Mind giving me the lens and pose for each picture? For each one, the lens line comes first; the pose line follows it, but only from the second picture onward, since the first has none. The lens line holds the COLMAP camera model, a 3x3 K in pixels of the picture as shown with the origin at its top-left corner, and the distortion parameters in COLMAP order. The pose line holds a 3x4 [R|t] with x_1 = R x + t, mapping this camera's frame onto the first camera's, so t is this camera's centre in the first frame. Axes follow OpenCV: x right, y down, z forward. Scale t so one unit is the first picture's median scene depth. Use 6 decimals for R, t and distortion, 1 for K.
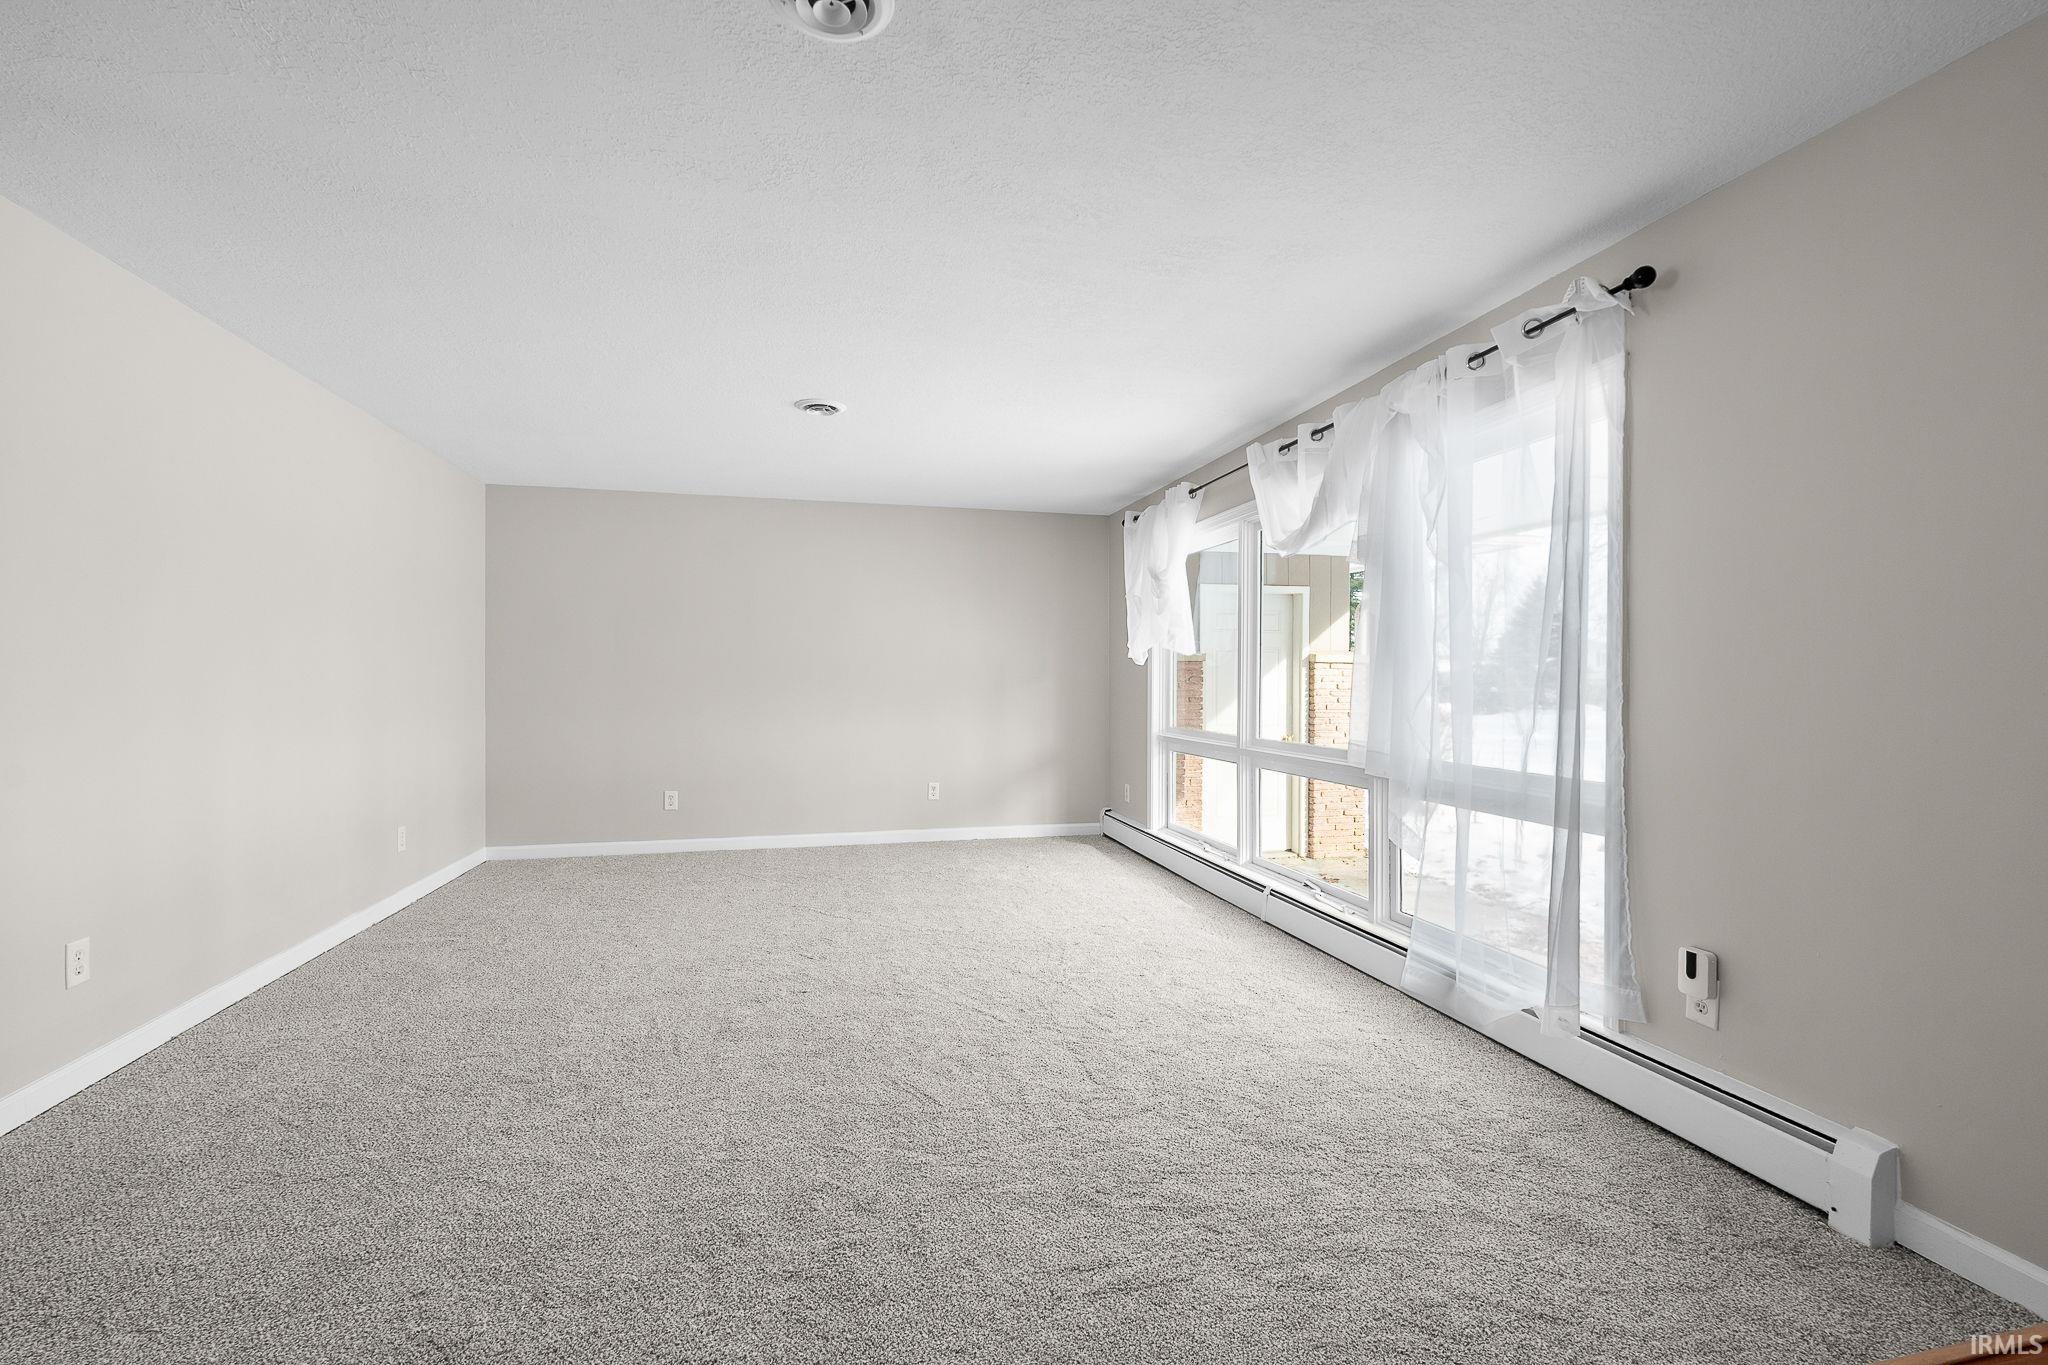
lens RADIAL K [[896.7, 0, 1024.0], [0, 896.7, 682.5], [0, 0, 1]] dist [-0.002646, 0.000171]
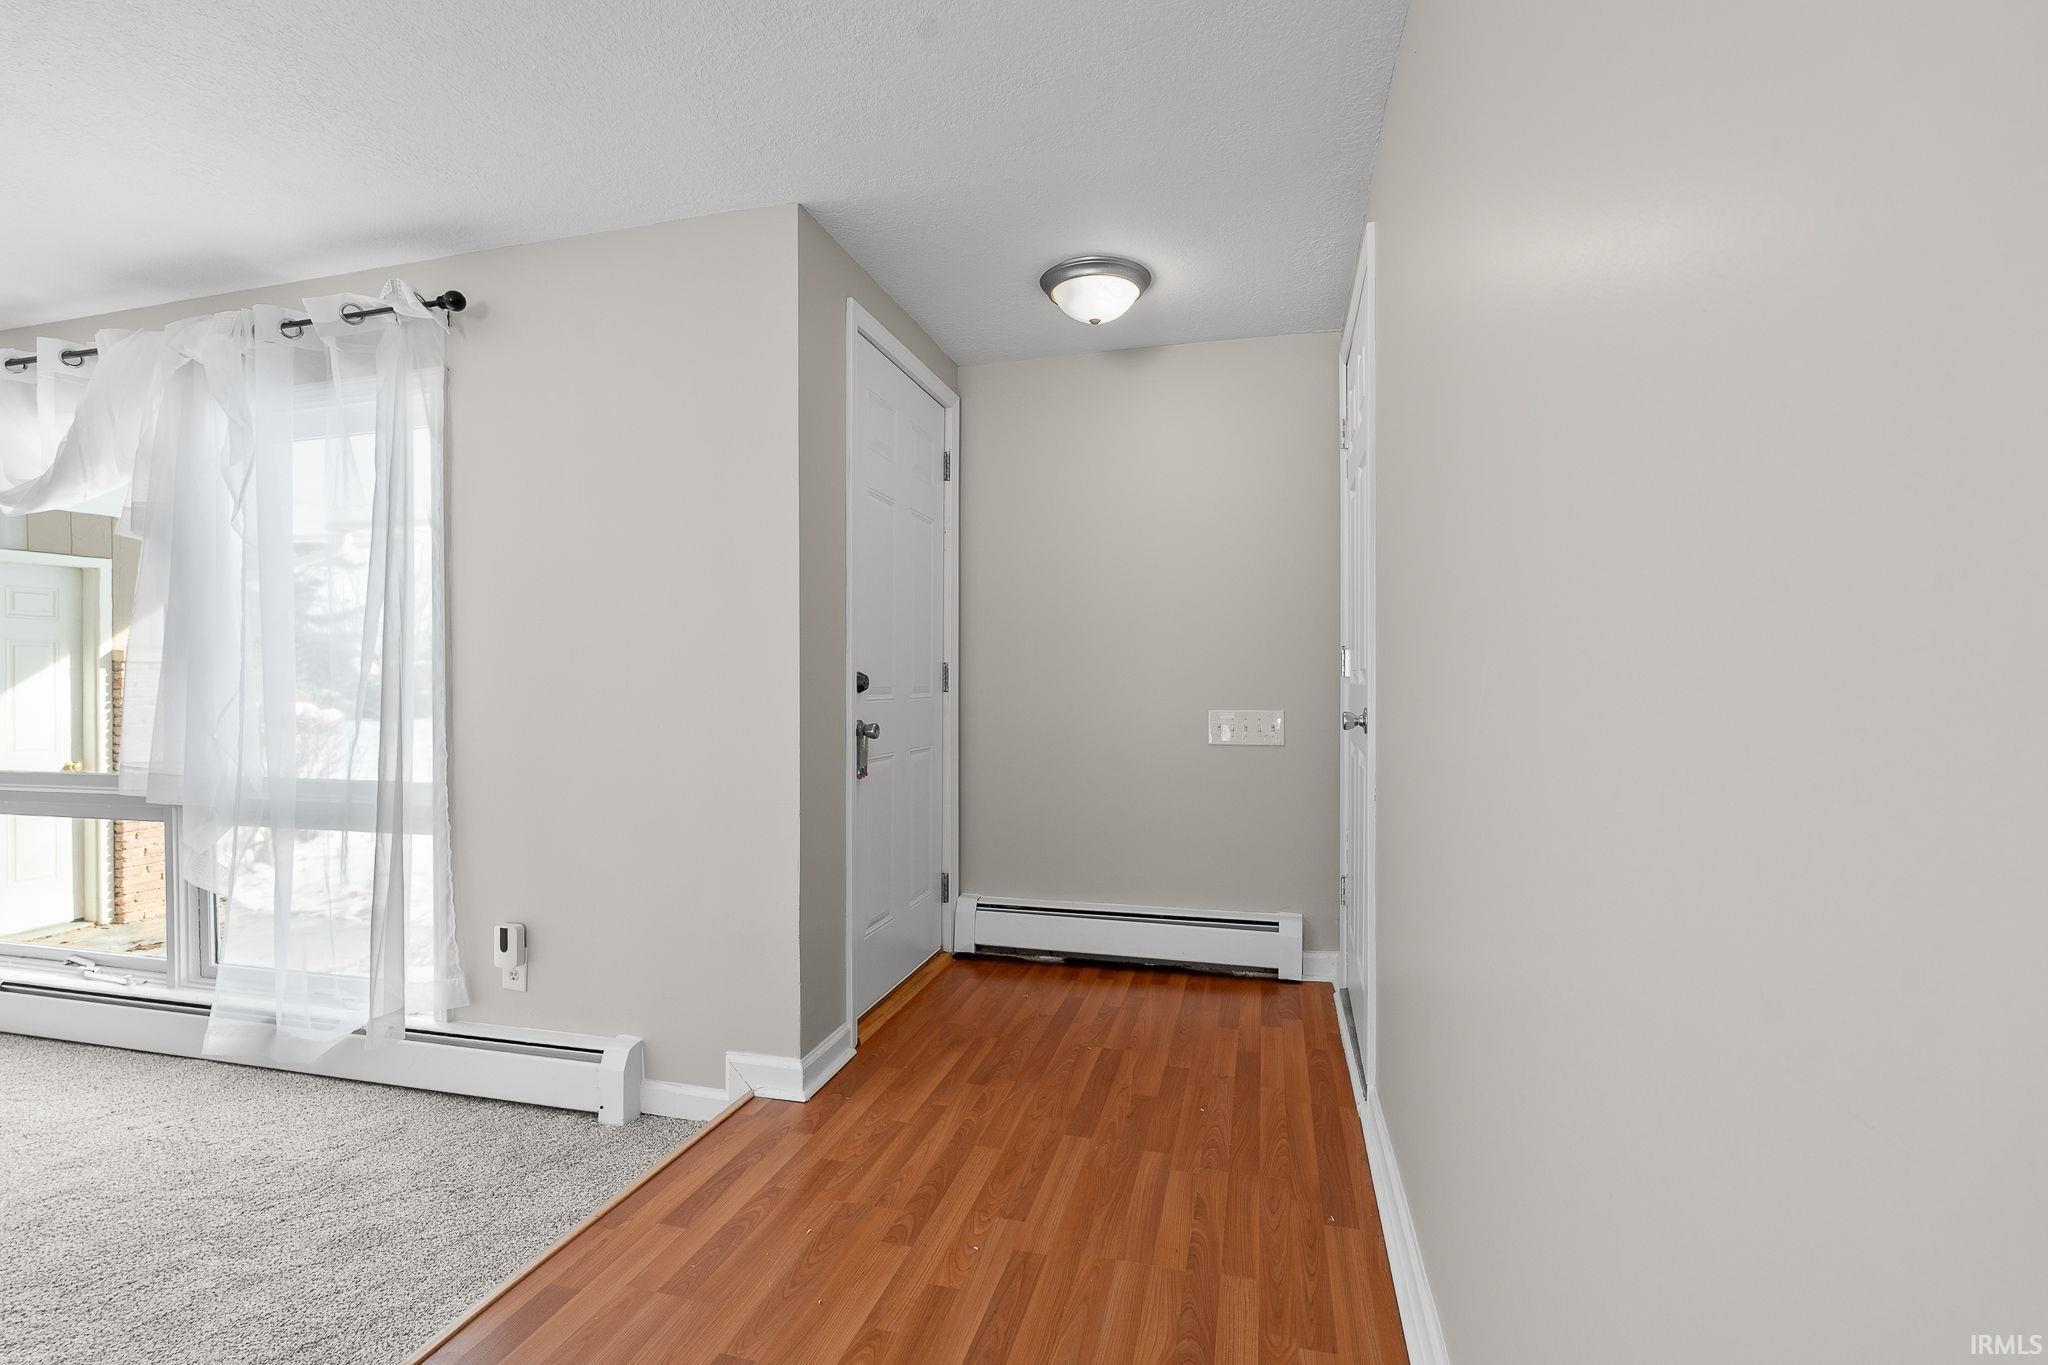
lens RADIAL K [[908.9, 0, 1049.1], [0, 908.9, 679.7], [0, 0, 1]] dist [0.000221, -0.000007]
pose [[0.481226, -0.007586, 0.876564, 0.073852], [0.011884, 0.999927, 0.002129, 0.000480], [-0.876516, 0.009393, 0.481281, -0.111156]]
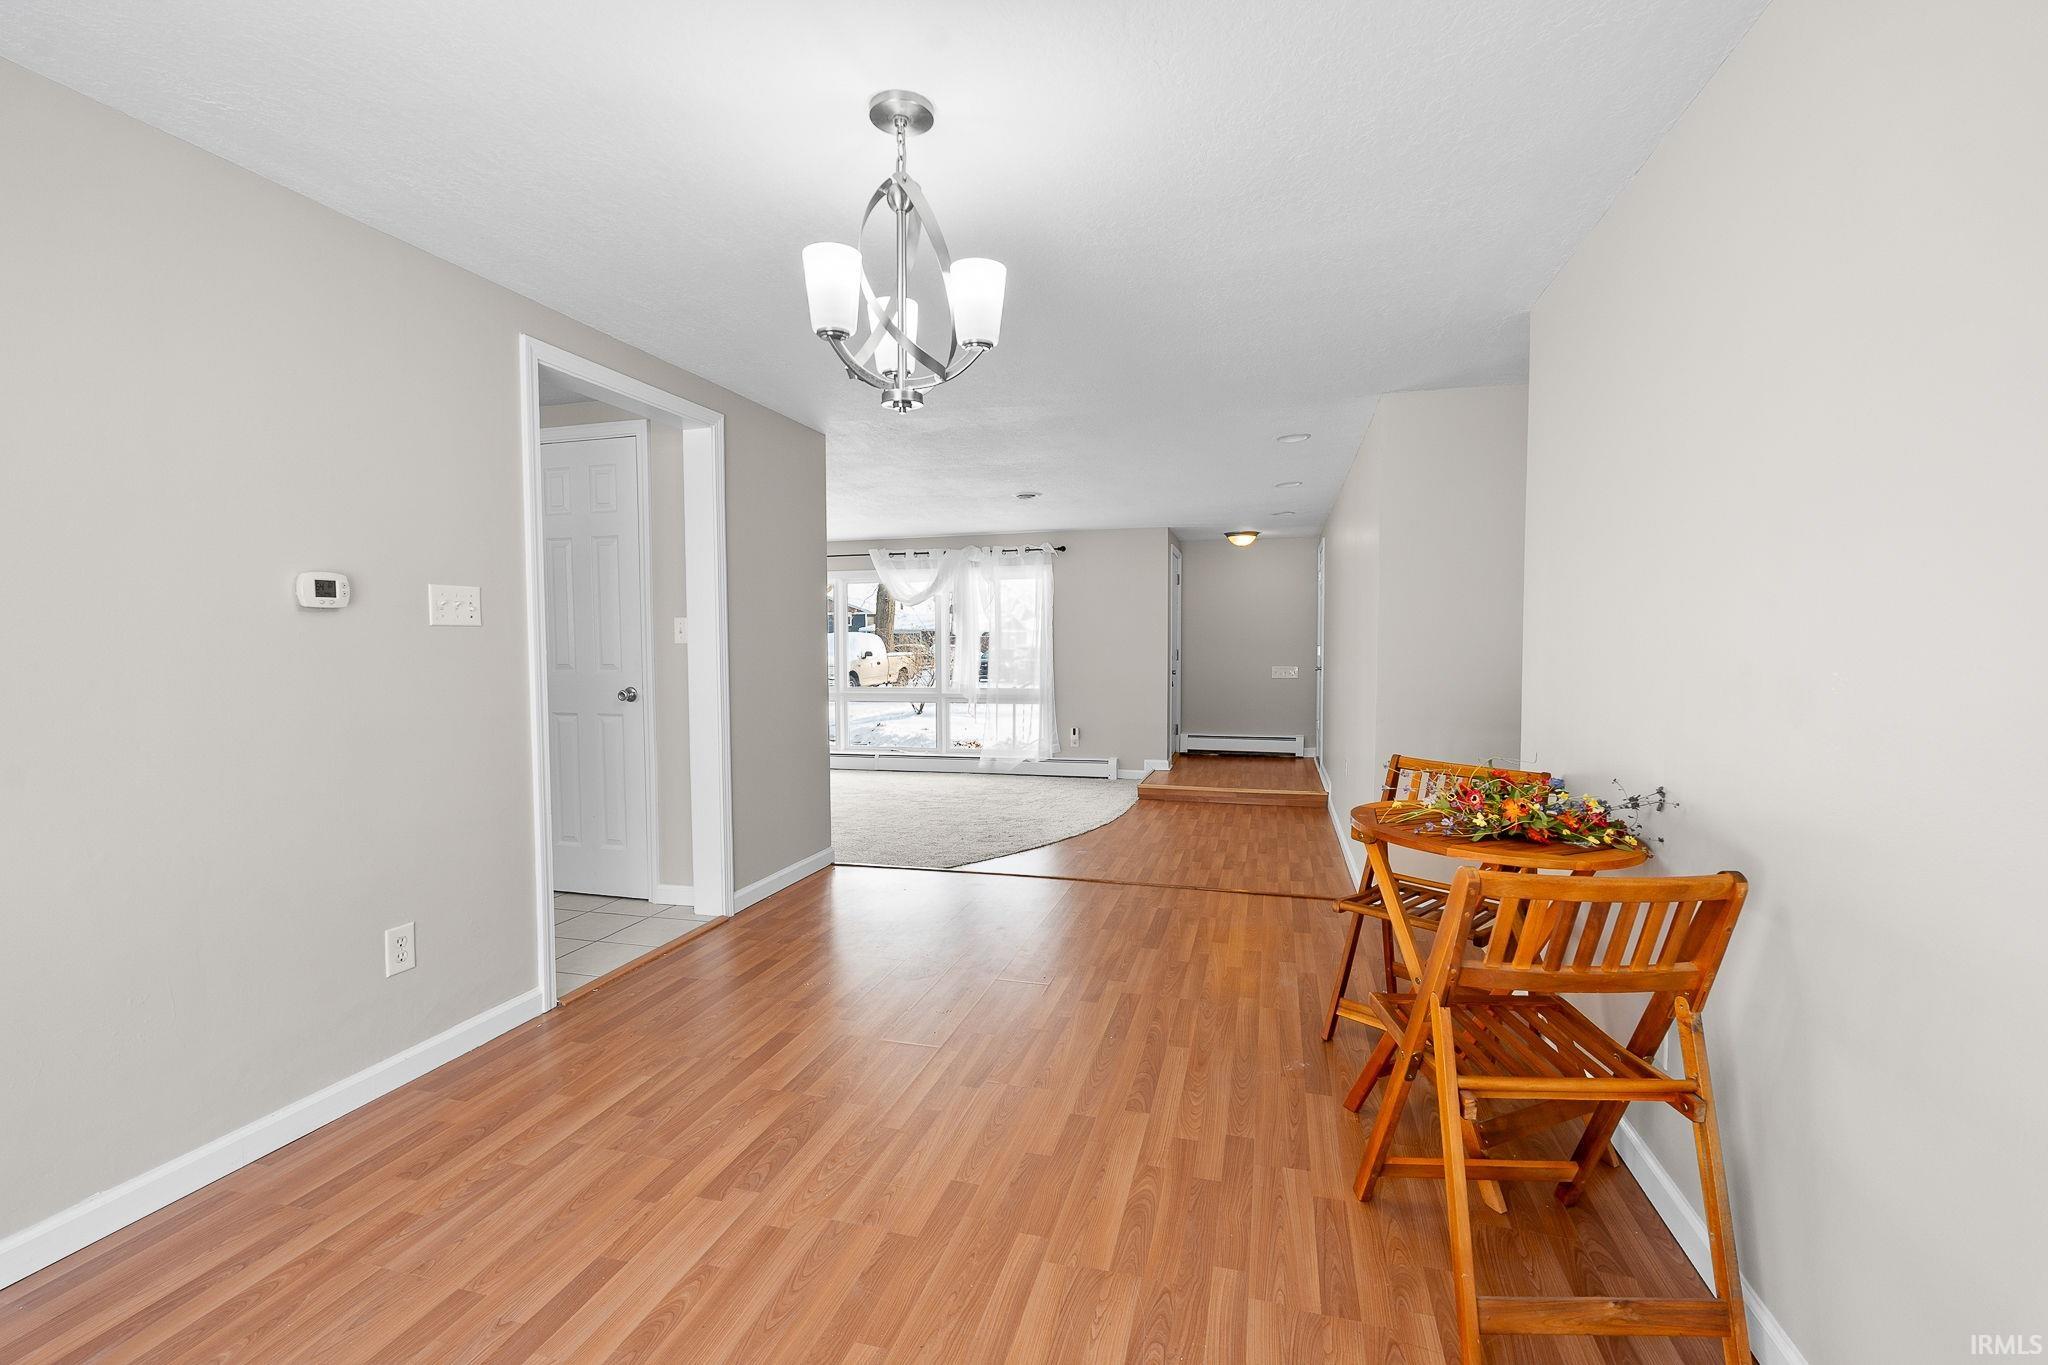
lens RADIAL K [[896.7, 0, 1024.0], [0, 896.7, 682.5], [0, 0, 1]] dist [-0.002646, 0.000171]
pose [[0.490413, -0.039301, 0.870603, -2.266359], [0.011897, 0.999191, 0.038404, -0.038079], [-0.871409, -0.008476, 0.490484, -0.582798]]
